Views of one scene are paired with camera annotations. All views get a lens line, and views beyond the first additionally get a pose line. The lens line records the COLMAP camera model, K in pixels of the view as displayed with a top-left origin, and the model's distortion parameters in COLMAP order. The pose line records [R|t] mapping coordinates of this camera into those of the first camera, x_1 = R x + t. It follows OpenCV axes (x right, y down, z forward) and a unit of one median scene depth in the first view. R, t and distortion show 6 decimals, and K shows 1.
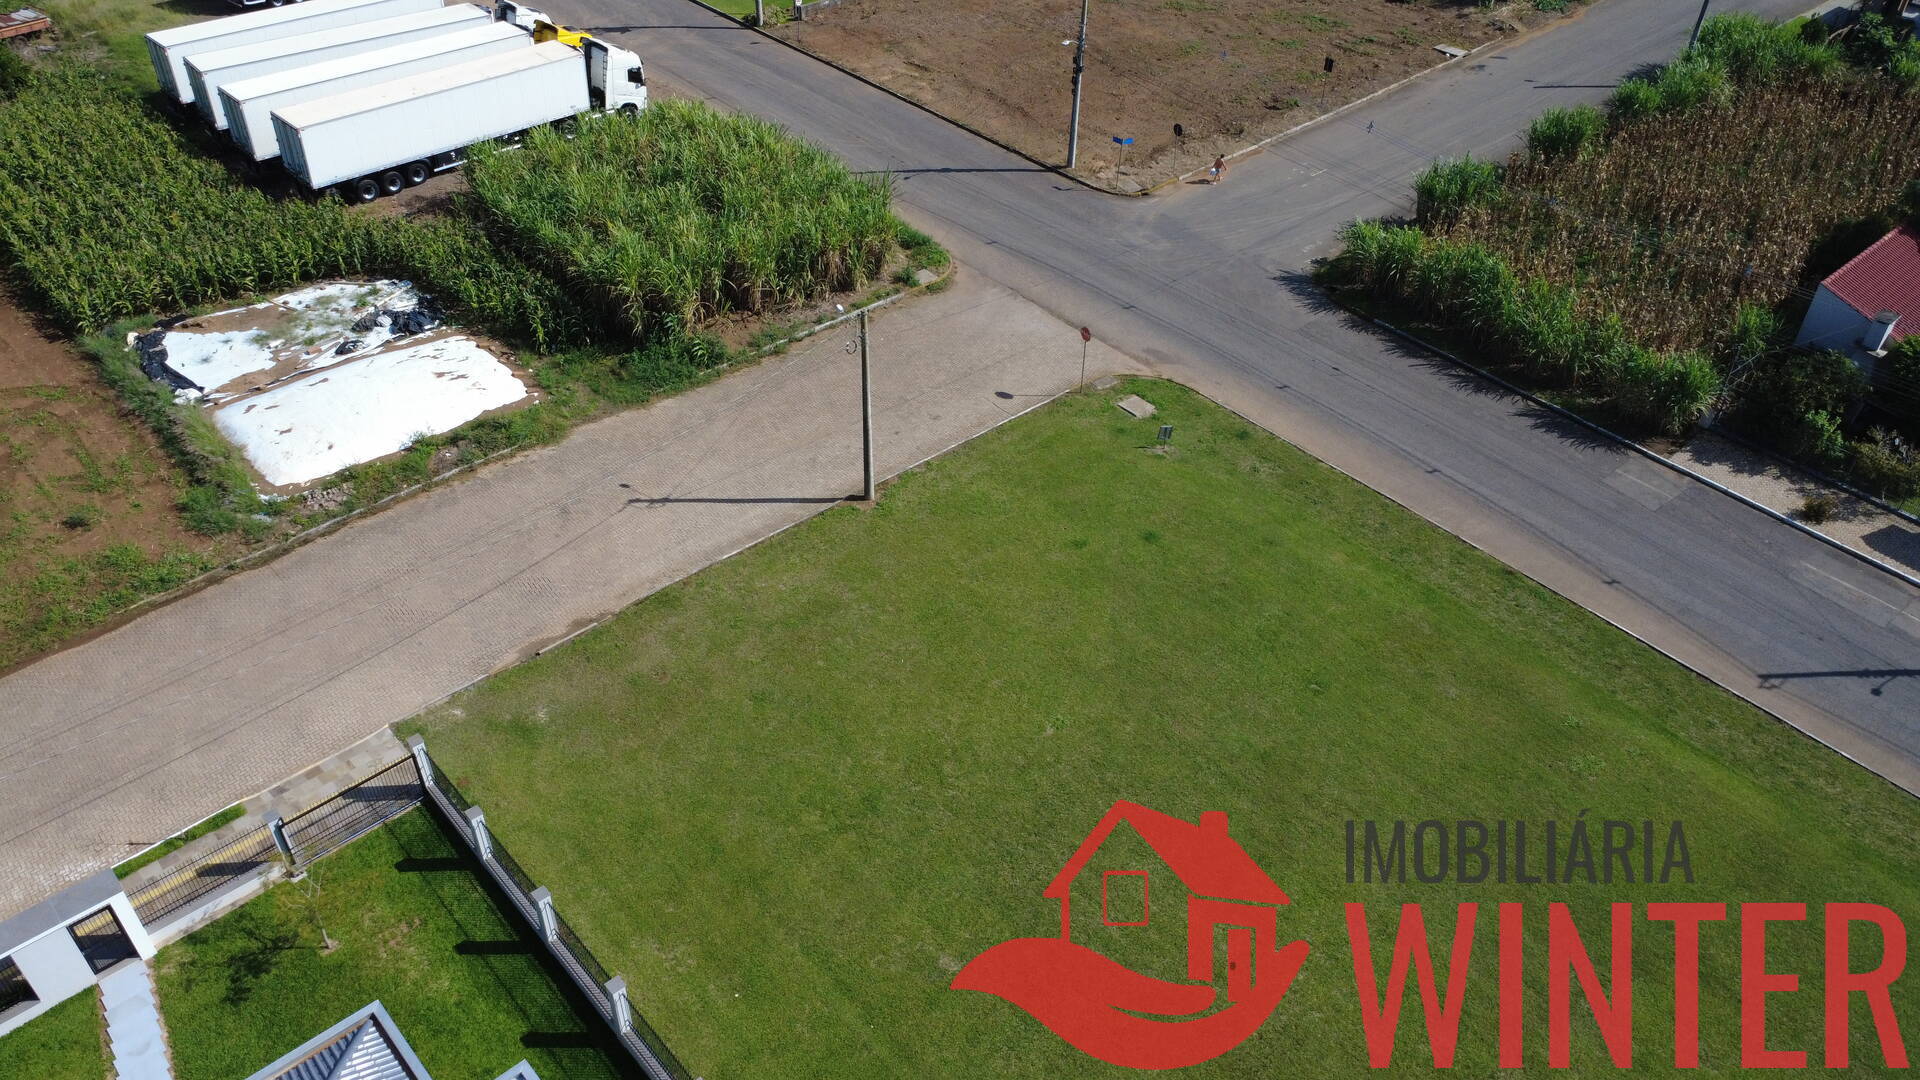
lens RADIAL K [[1441.1, 0, 957.9], [0, 1441.1, 530.0], [0, 0, 1]] dist [0.007558, -0.006554]
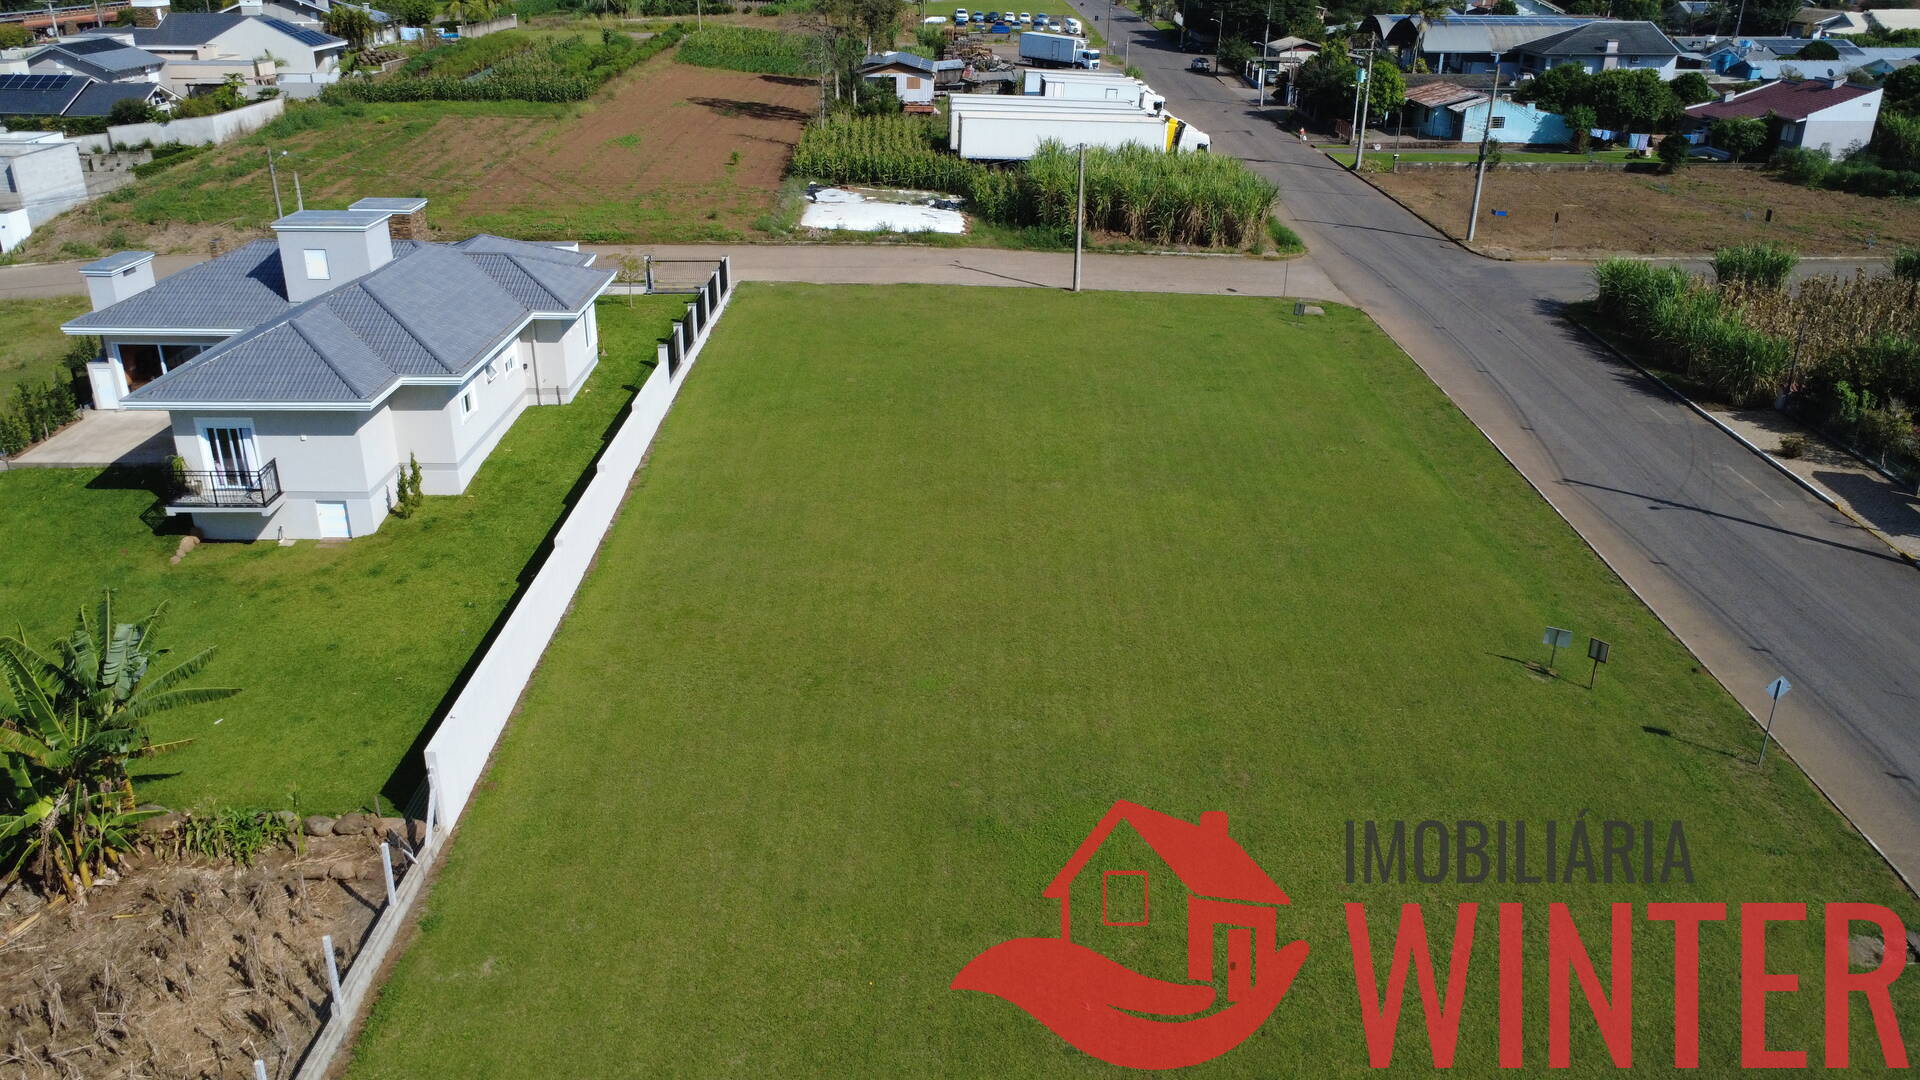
lens RADIAL K [[1441.1, 0, 957.9], [0, 1441.1, 530.0], [0, 0, 1]] dist [0.007558, -0.006554]
pose [[0.745035, 0.254310, -0.616644, 0.768625], [-0.413139, 0.901730, -0.127277, 0.408398], [0.523679, 0.349586, 0.776885, -0.122232]]
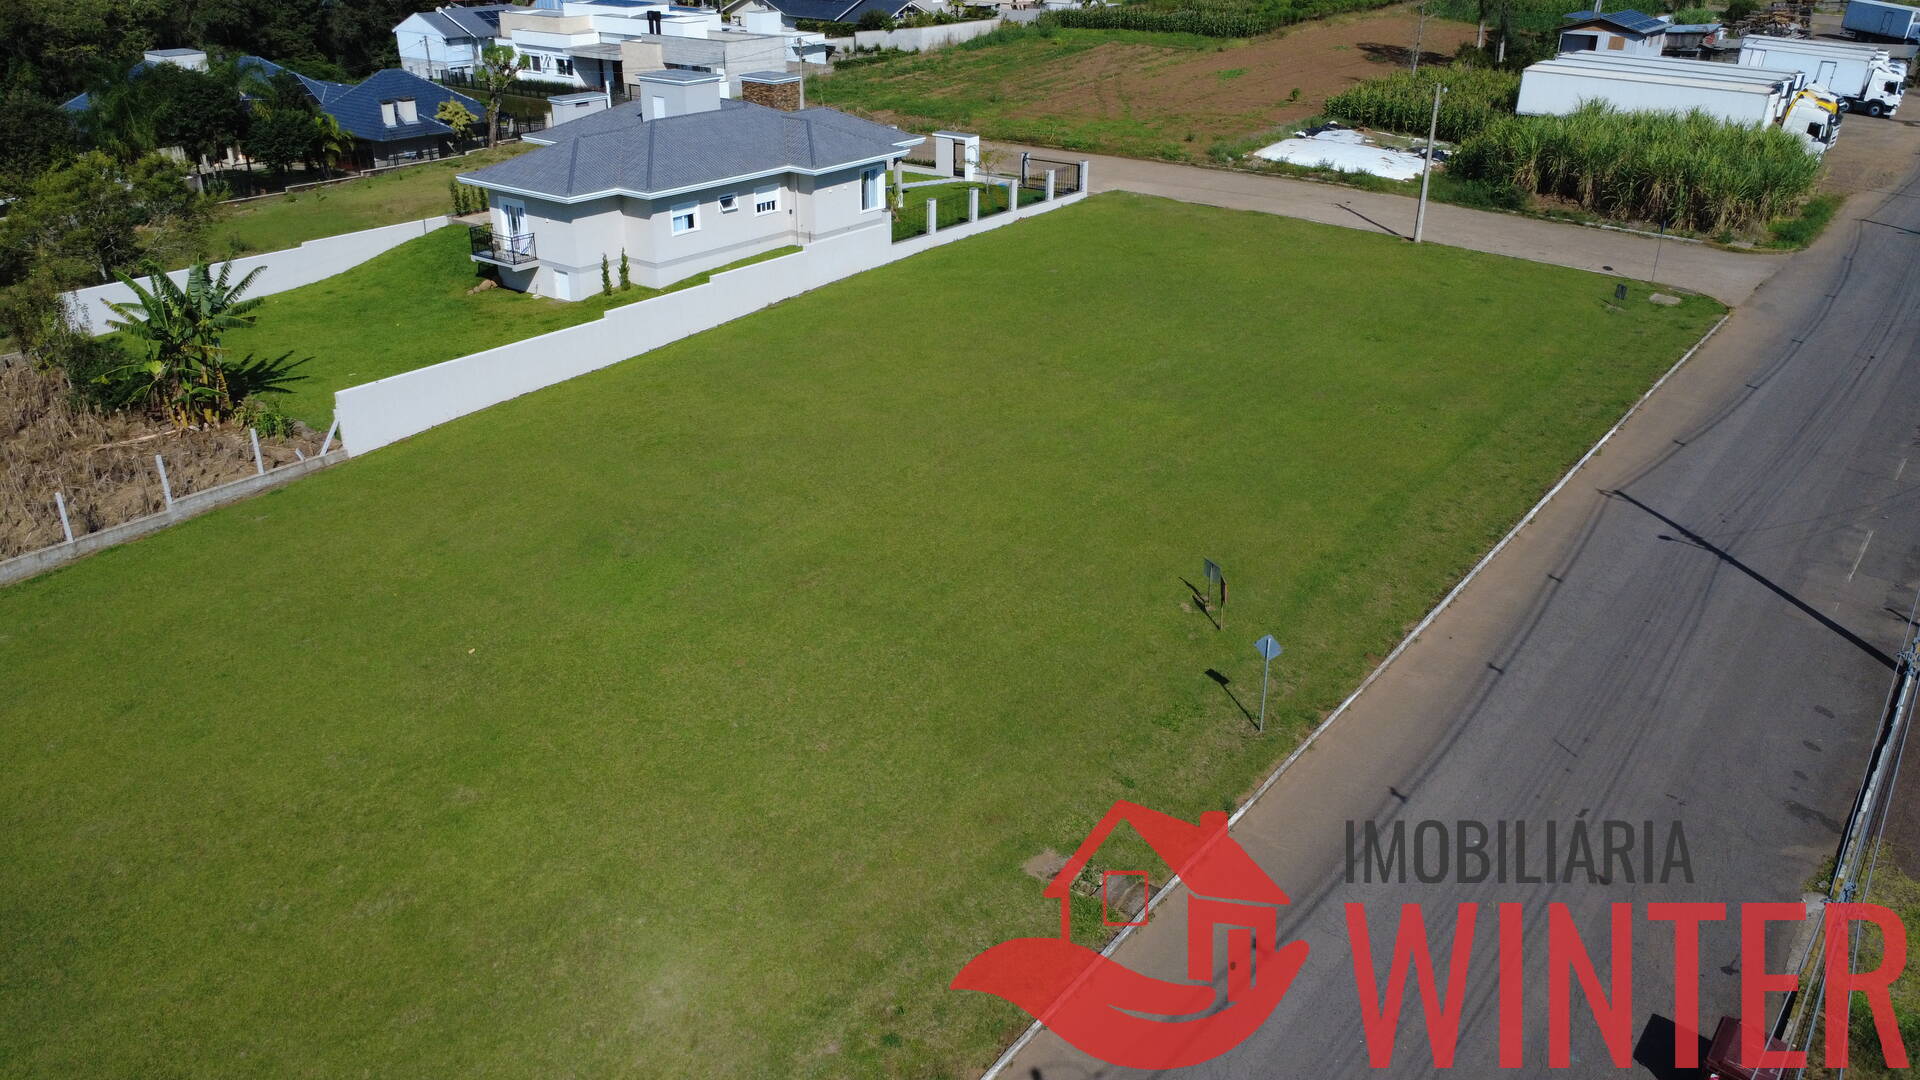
lens RADIAL K [[1441.1, 0, 957.9], [0, 1441.1, 530.0], [0, 0, 1]] dist [0.007558, -0.006554]
pose [[0.185508, 0.396531, -0.899083, 1.144738], [-0.613461, 0.761492, 0.209272, 0.159599], [0.767628, 0.512731, 0.384519, 0.242213]]
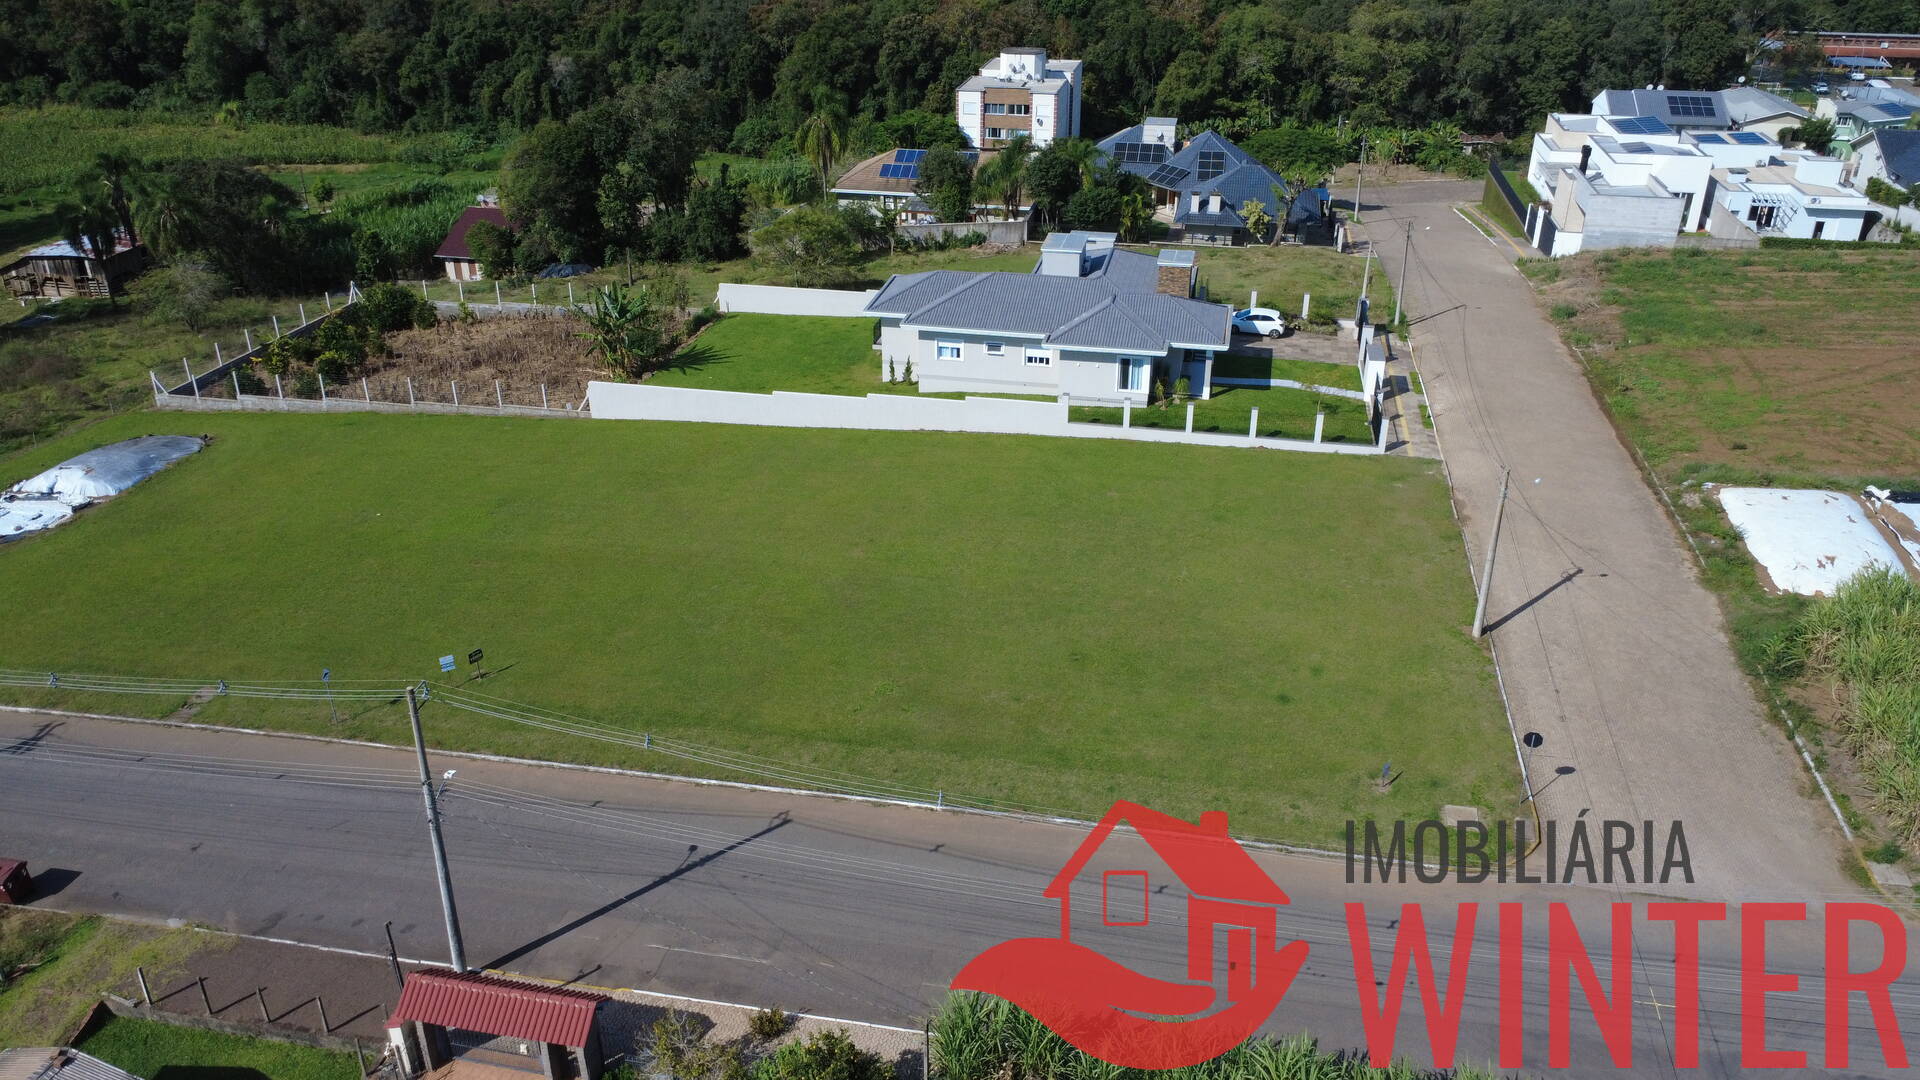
lens RADIAL K [[1441.1, 0, 957.9], [0, 1441.1, 530.0], [0, 0, 1]] dist [0.007558, -0.006554]
pose [[-0.801179, 0.256179, -0.540819, 0.829494], [-0.379933, 0.480480, 0.790437, -0.774196], [0.462346, 0.838756, -0.287619, 0.996153]]
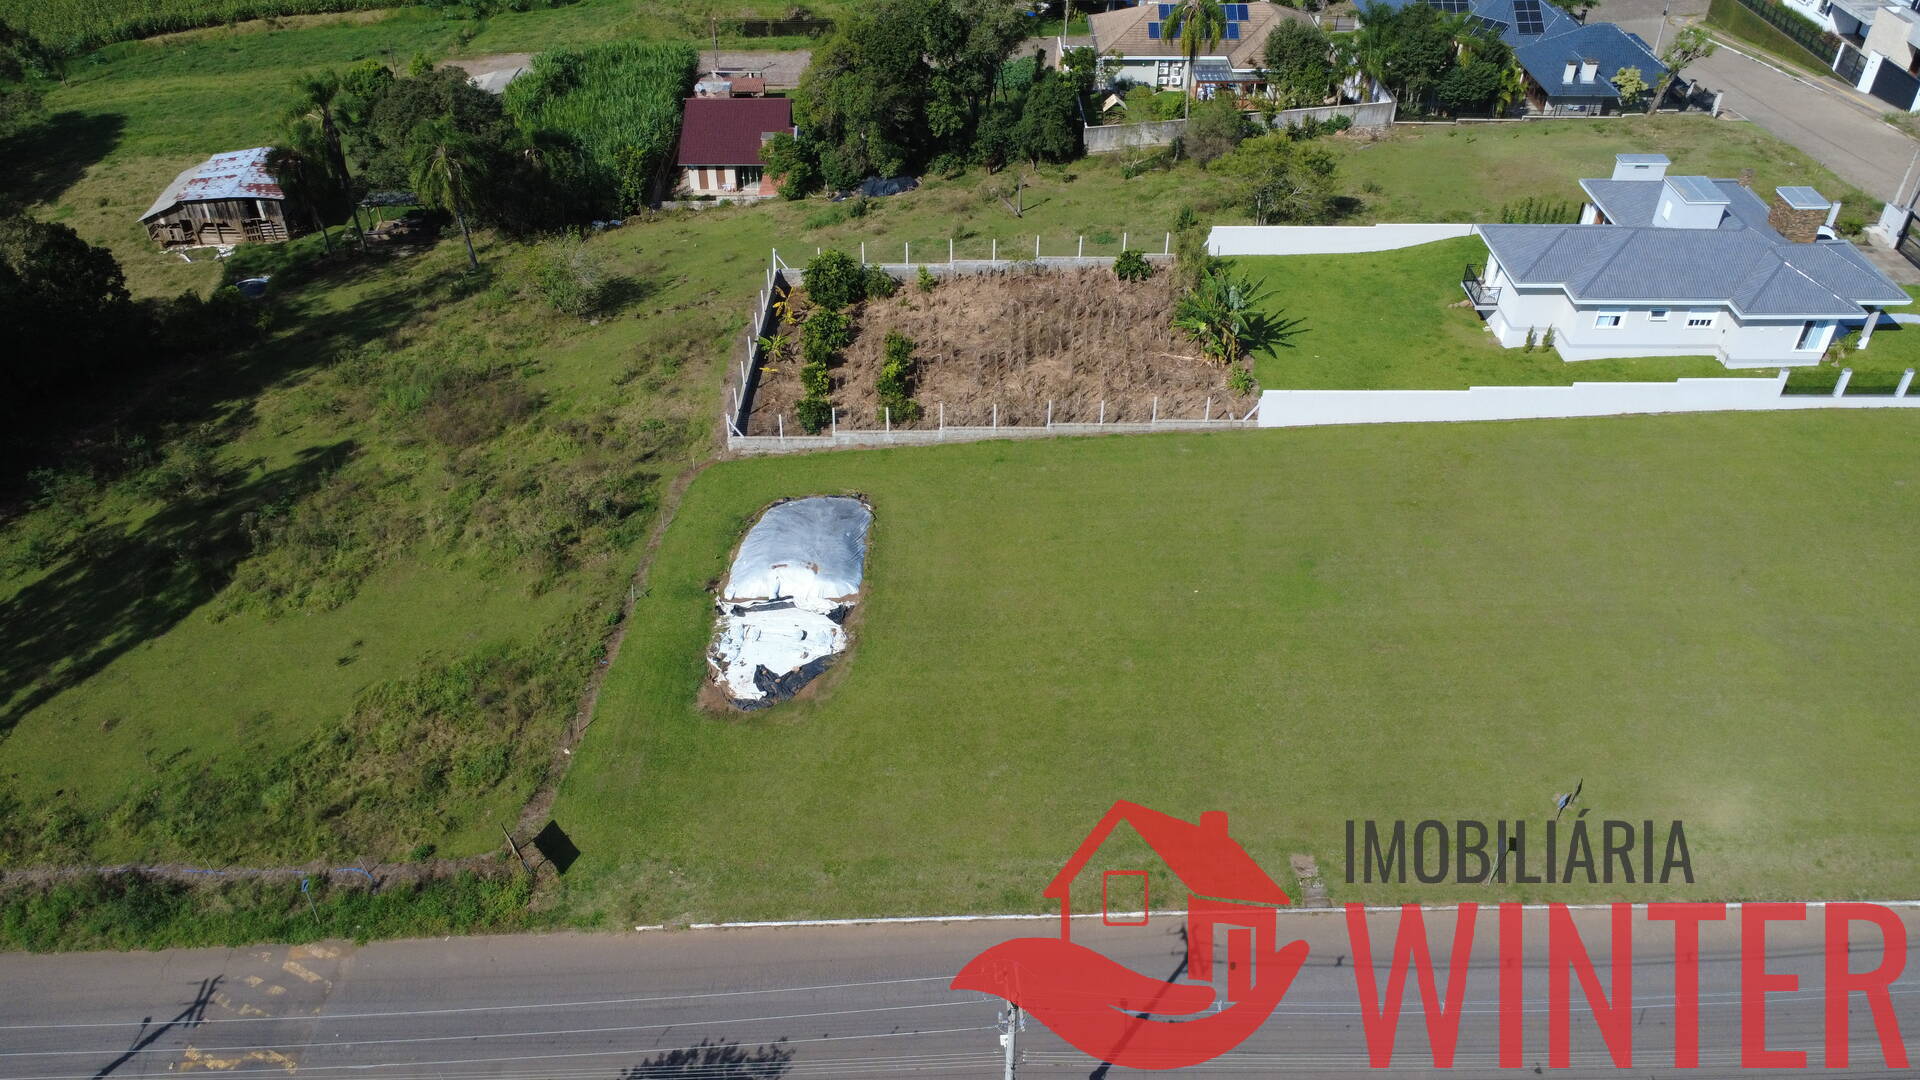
lens RADIAL K [[1441.1, 0, 957.9], [0, 1441.1, 530.0], [0, 0, 1]] dist [0.007558, -0.006554]
pose [[-0.666122, 0.440442, -0.601907, 1.395039], [-0.471587, 0.376503, 0.797403, -0.437979], [0.577829, 0.815019, -0.043091, 0.245036]]
